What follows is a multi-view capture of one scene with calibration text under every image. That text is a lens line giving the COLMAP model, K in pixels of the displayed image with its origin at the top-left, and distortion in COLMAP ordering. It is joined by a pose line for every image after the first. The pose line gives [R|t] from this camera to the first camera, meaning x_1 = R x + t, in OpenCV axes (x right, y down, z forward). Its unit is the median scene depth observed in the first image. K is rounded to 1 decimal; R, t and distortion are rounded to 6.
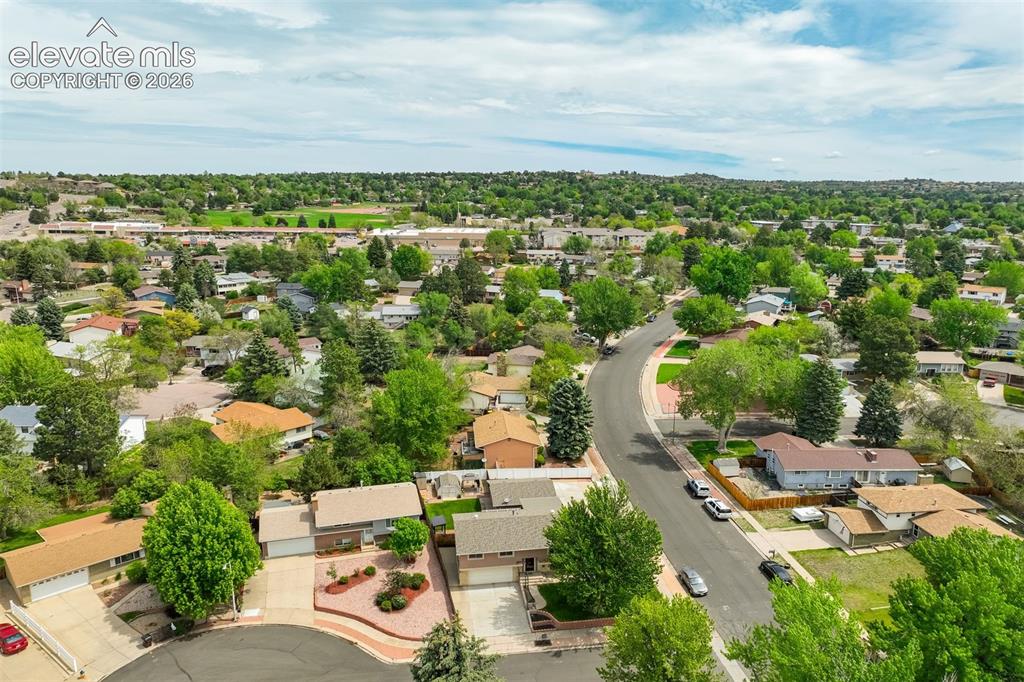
lens RADIAL K [[699.6, 0, 512.0], [0, 699.6, 341.0], [0, 0, 1]] dist [0.001924, 0.002548]
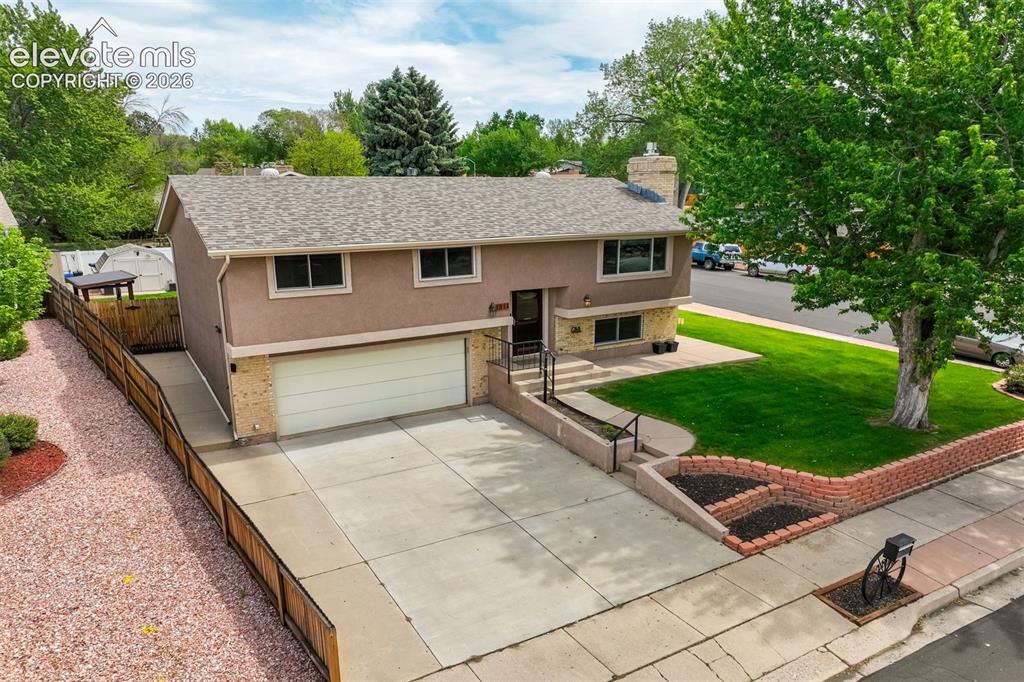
lens RADIAL K [[741.8, 0, 512.0], [0, 741.8, 341.0], [0, 0, 1]] dist [0.000347, 0.000502]
pose [[0.923474, -0.083836, 0.374390, -0.080113], [0.073317, 0.996412, 0.042279, 0.320131], [-0.376591, -0.011595, 0.926307, 0.776873]]
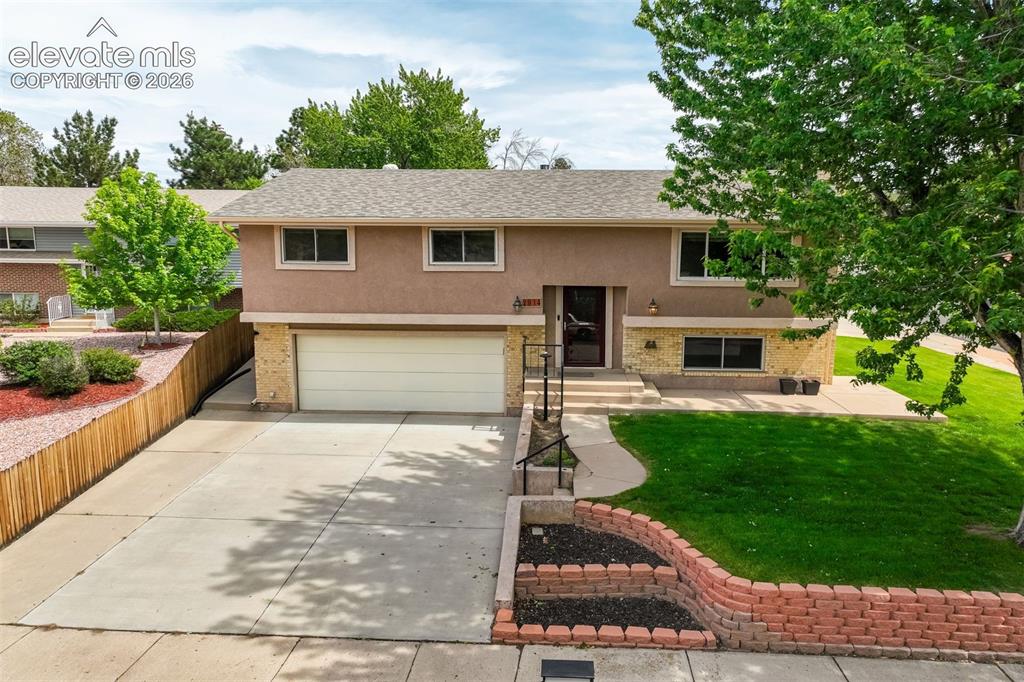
lens RADIAL K [[734.8, 0, 512.0], [0, 734.8, 341.0], [0, 0, 1]] dist [0.001700, 0.003770]
pose [[0.977604, 0.036072, -0.207337, 0.050417], [-0.044911, 0.998265, -0.038079, 0.338393], [0.205604, 0.046538, 0.977528, 0.802011]]
